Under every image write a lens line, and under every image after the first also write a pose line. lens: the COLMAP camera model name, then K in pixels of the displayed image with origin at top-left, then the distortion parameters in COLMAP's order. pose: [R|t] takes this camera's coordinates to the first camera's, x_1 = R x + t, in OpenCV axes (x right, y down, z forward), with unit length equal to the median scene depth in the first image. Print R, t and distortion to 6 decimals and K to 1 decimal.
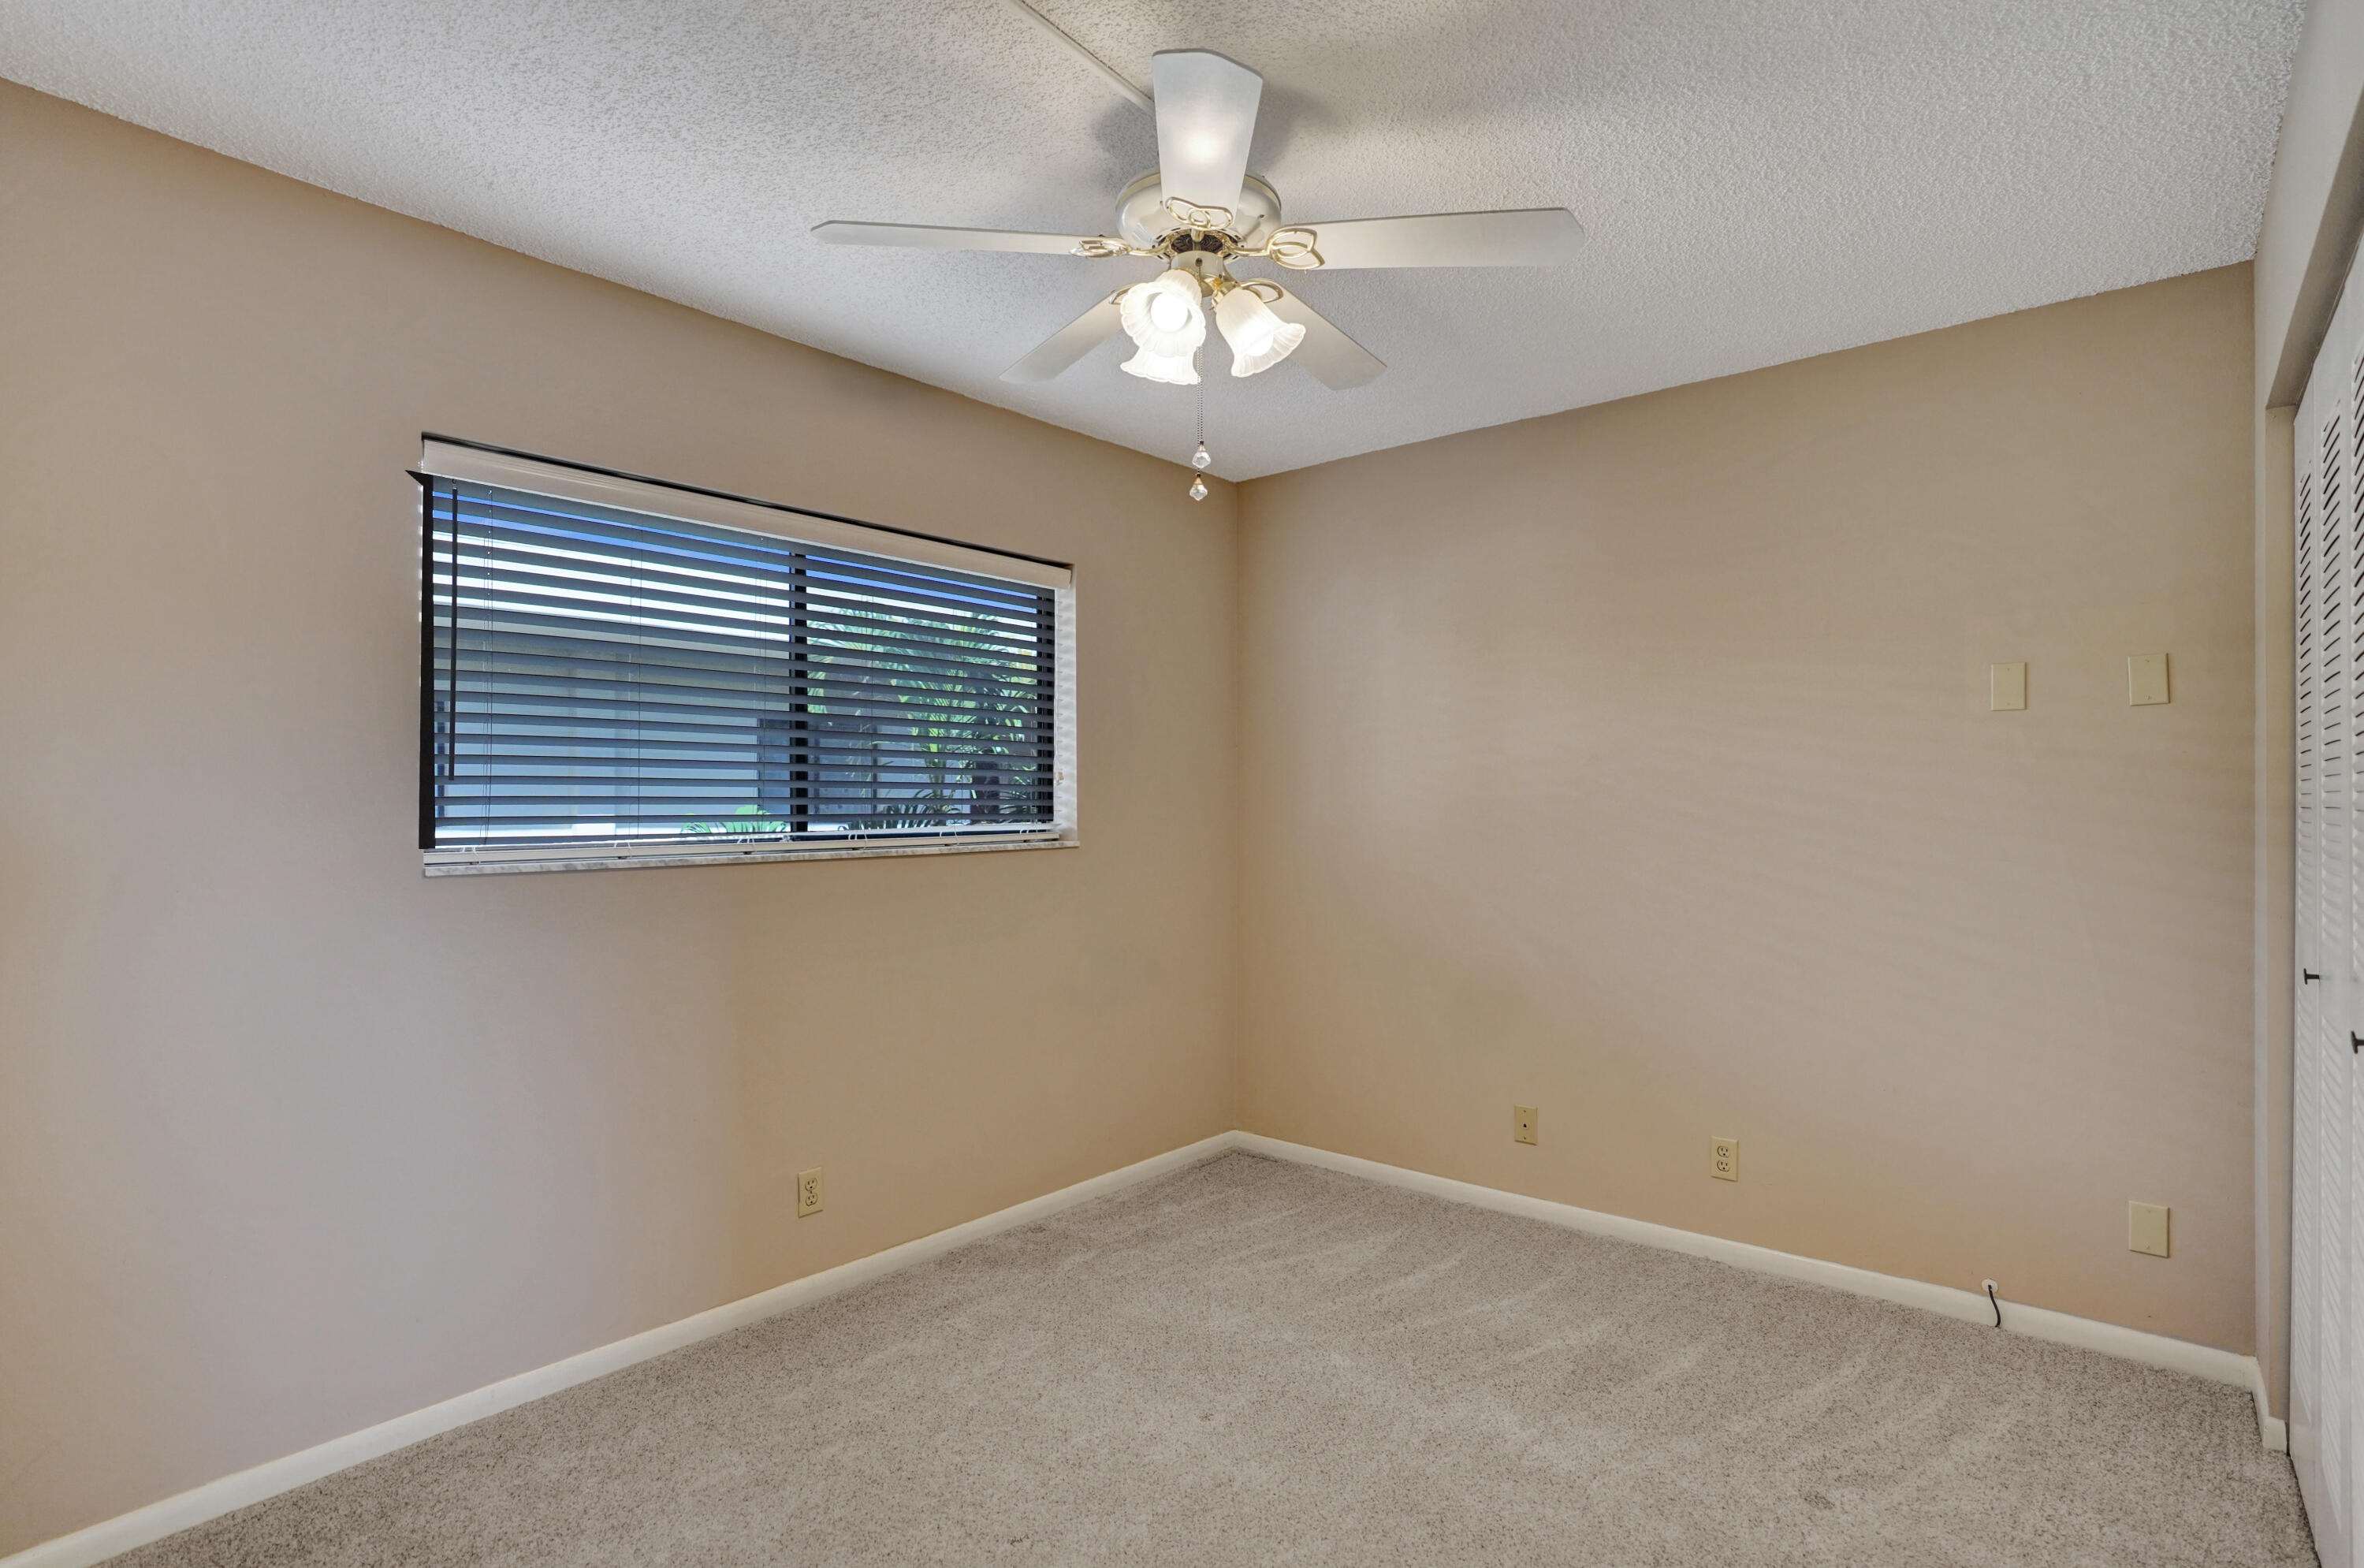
lens RADIAL K [[1130.2, 0, 1182.0], [0, 1130.2, 784.0], [0, 0, 1]] dist [-0.072078, 0.036575]
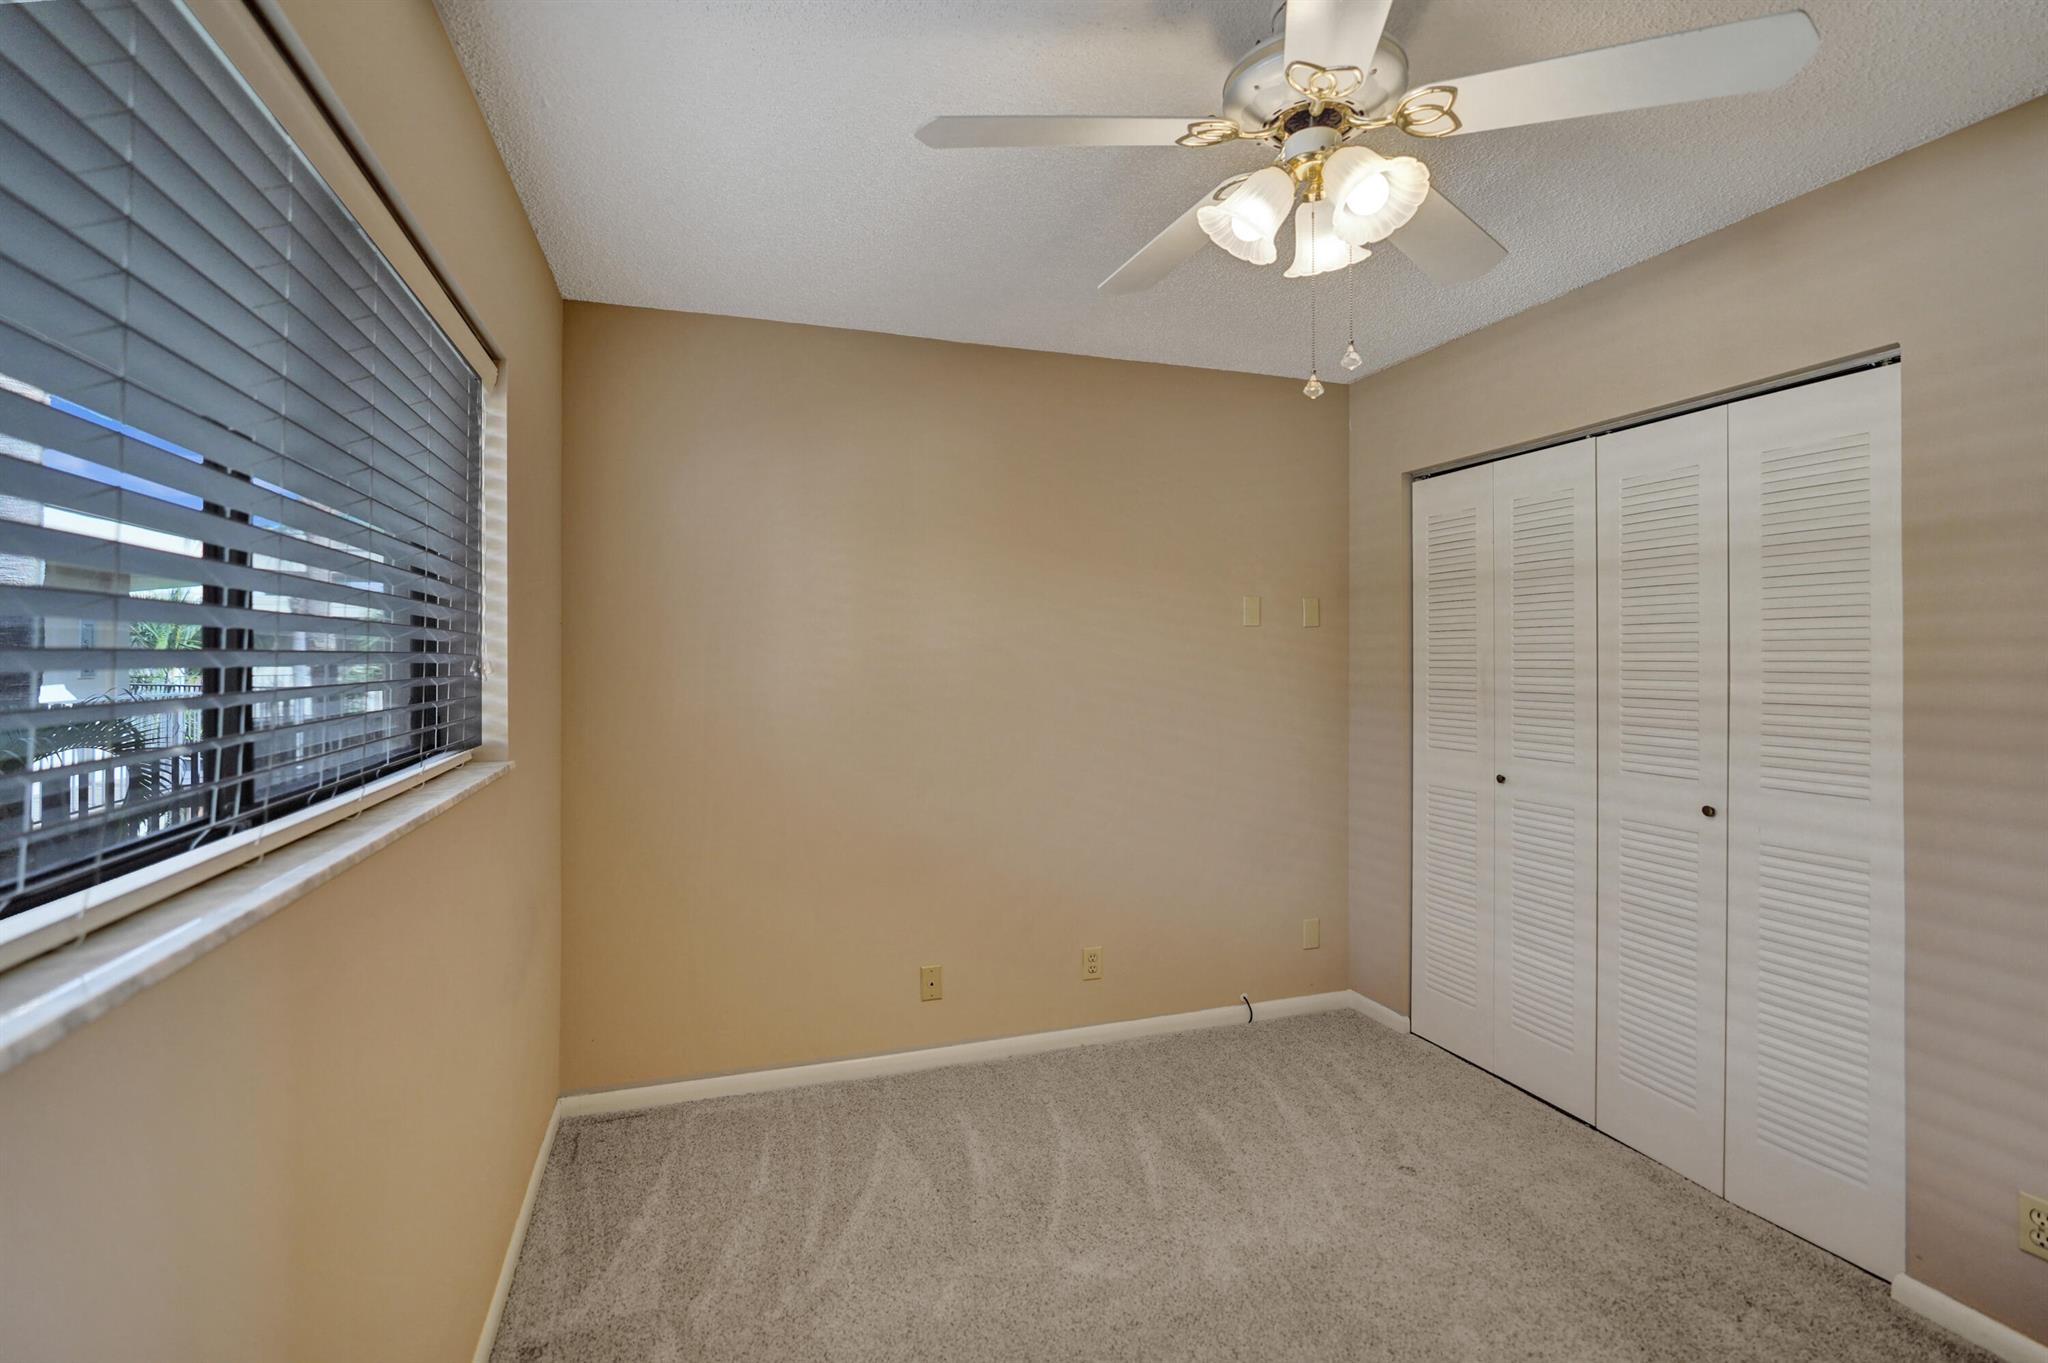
lens RADIAL K [[939.6, 0, 1031.1], [0, 939.6, 643.5], [0, 0, 1]] dist [-0.023403, 0.000181]
pose [[0.515727, 0.012875, 0.856656, -0.491783], [-0.010775, 0.999905, -0.008541, -0.024235], [-0.856685, -0.004825, 0.515817, 0.505078]]
